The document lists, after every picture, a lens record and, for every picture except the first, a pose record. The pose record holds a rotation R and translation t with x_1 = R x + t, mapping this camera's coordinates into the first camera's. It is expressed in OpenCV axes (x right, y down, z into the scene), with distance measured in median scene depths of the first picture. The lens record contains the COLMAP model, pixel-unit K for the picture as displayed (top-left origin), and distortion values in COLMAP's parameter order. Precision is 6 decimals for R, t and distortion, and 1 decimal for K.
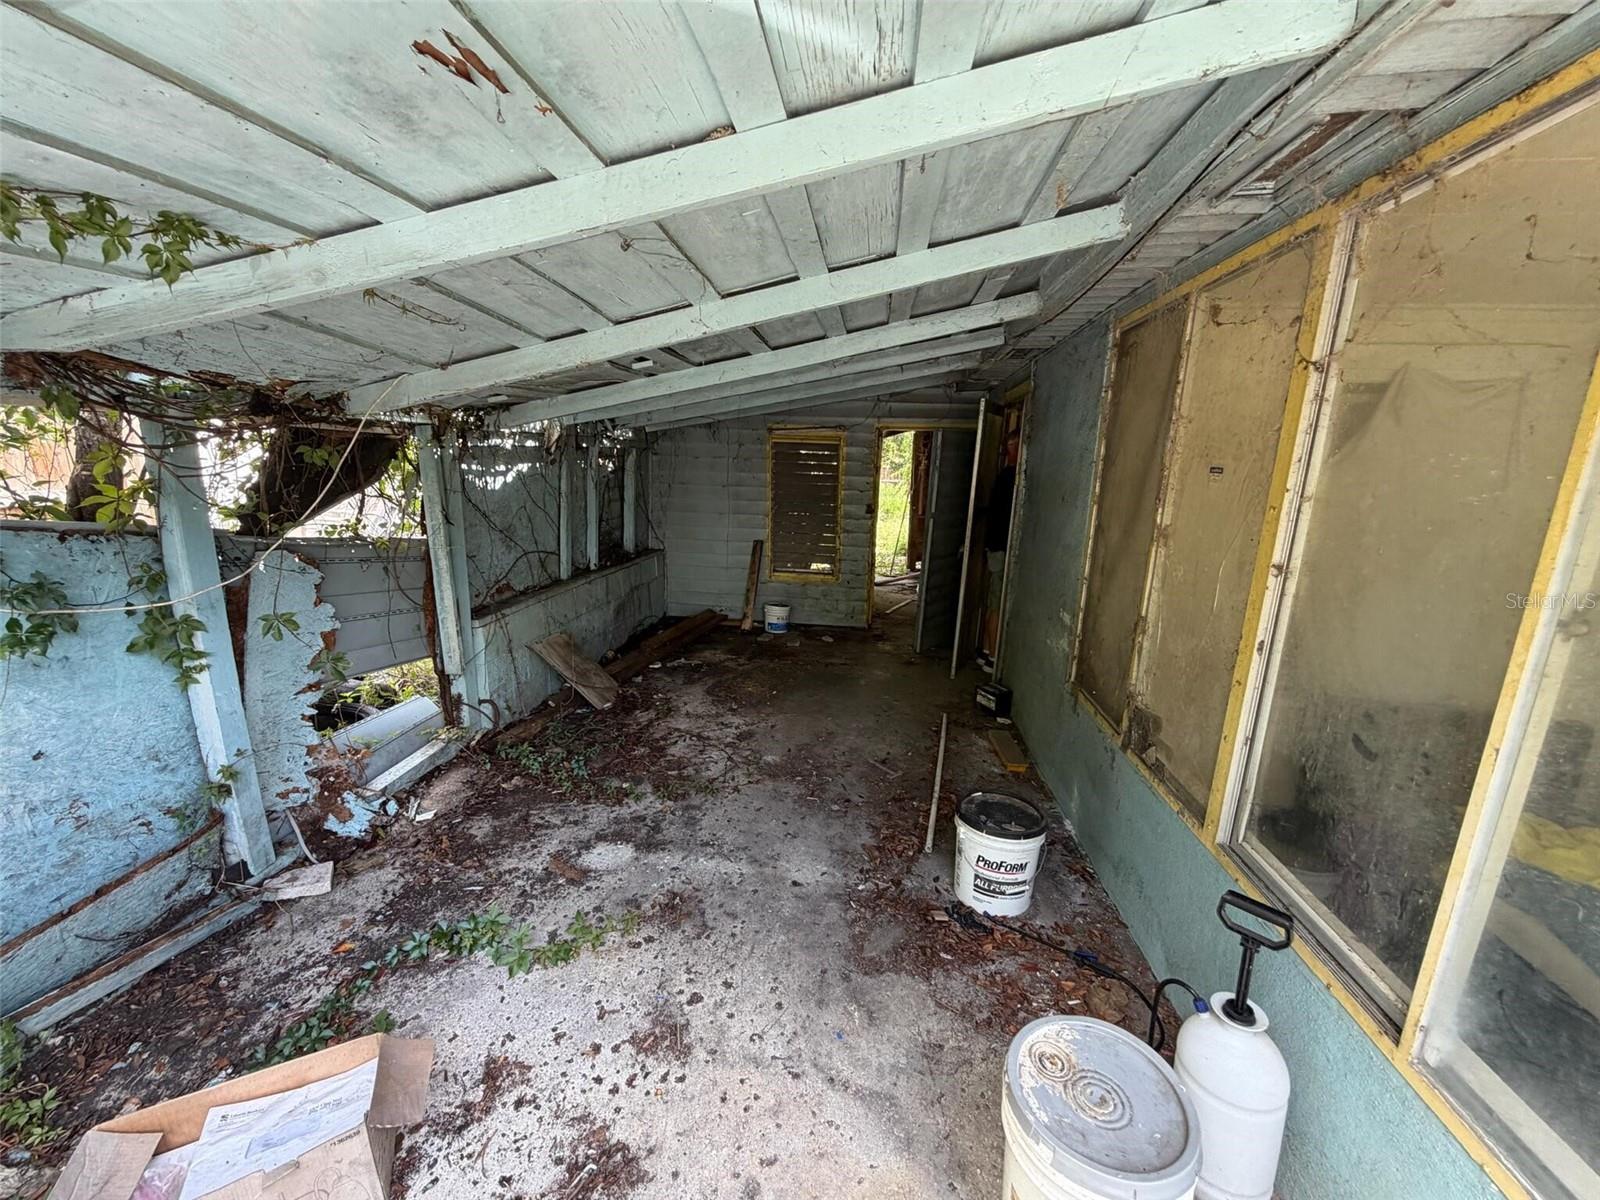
lens RADIAL K [[645.3, 0, 800.0], [0, 645.3, 600.0], [0, 0, 1]] dist [0.000119, 0.000154]
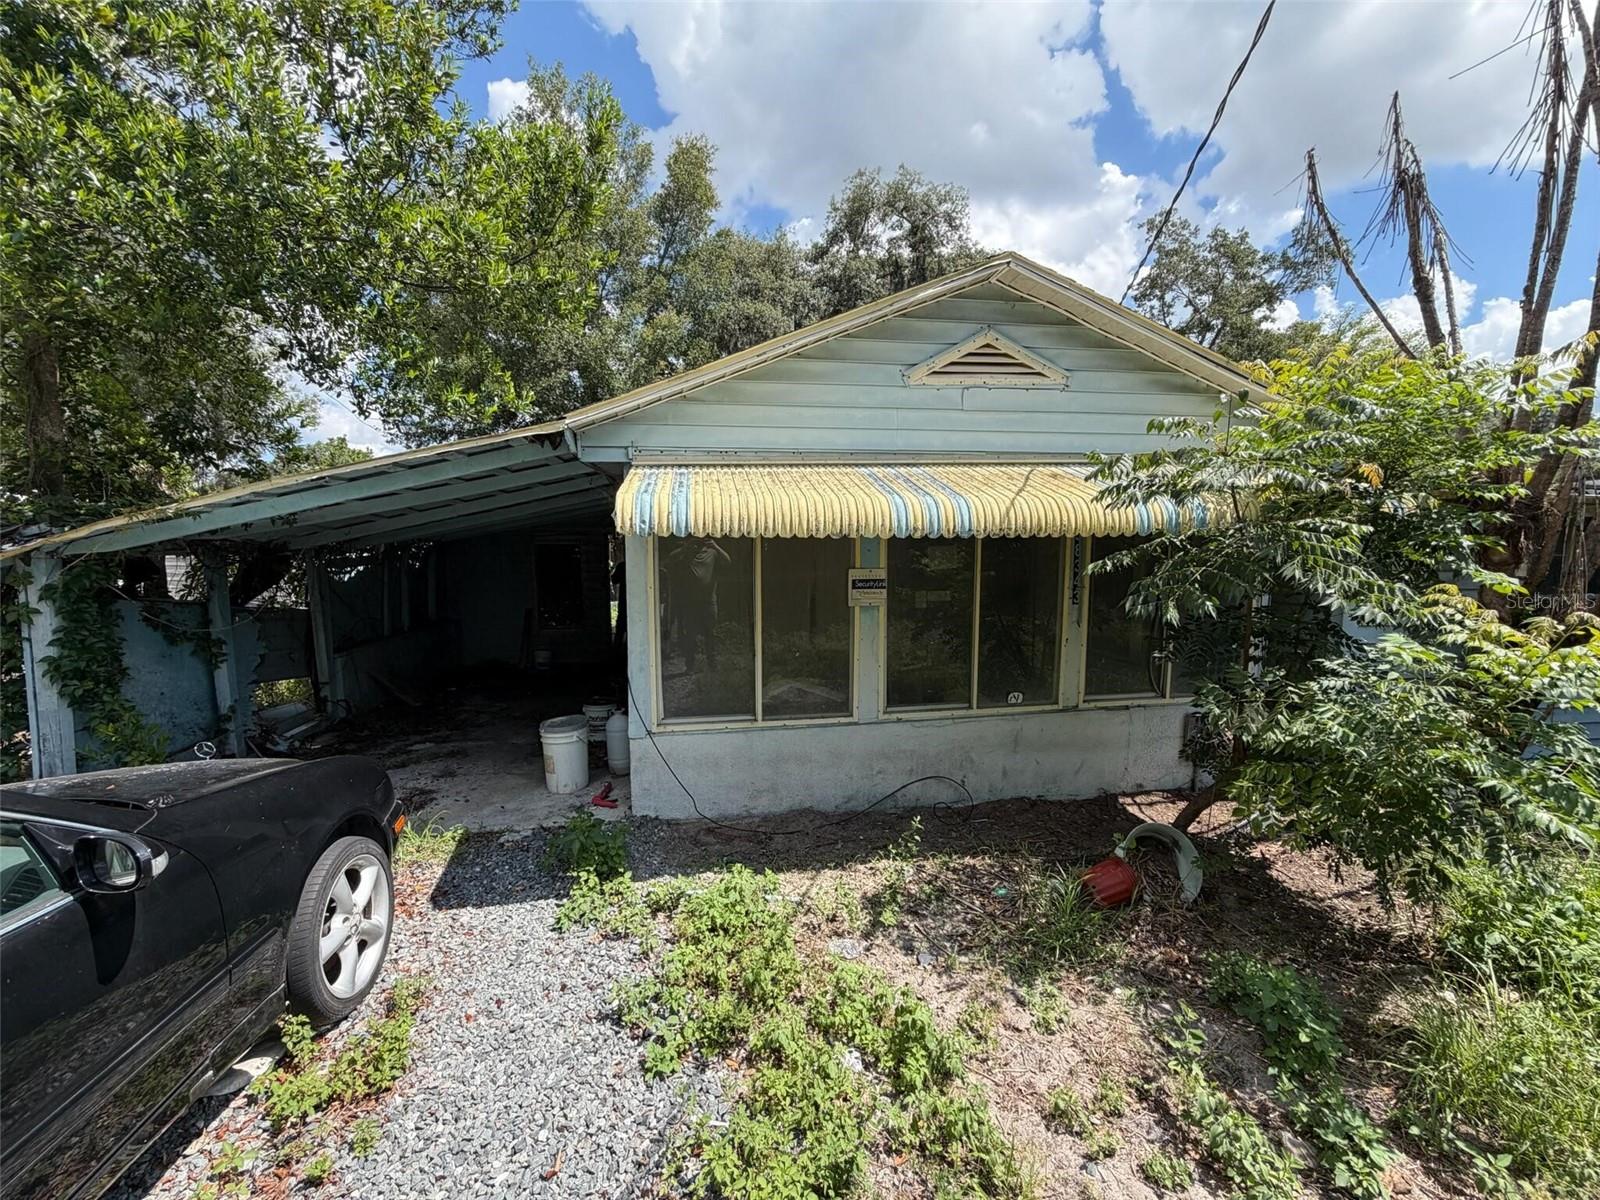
lens RADIAL K [[645.3, 0, 800.0], [0, 645.3, 600.0], [0, 0, 1]] dist [0.000119, 0.000154]
pose [[0.965556, -0.054494, 0.254426, 0.334207], [0.085863, 0.989780, -0.113857, 0.226610], [-0.245621, 0.131781, 0.960367, -1.204091]]
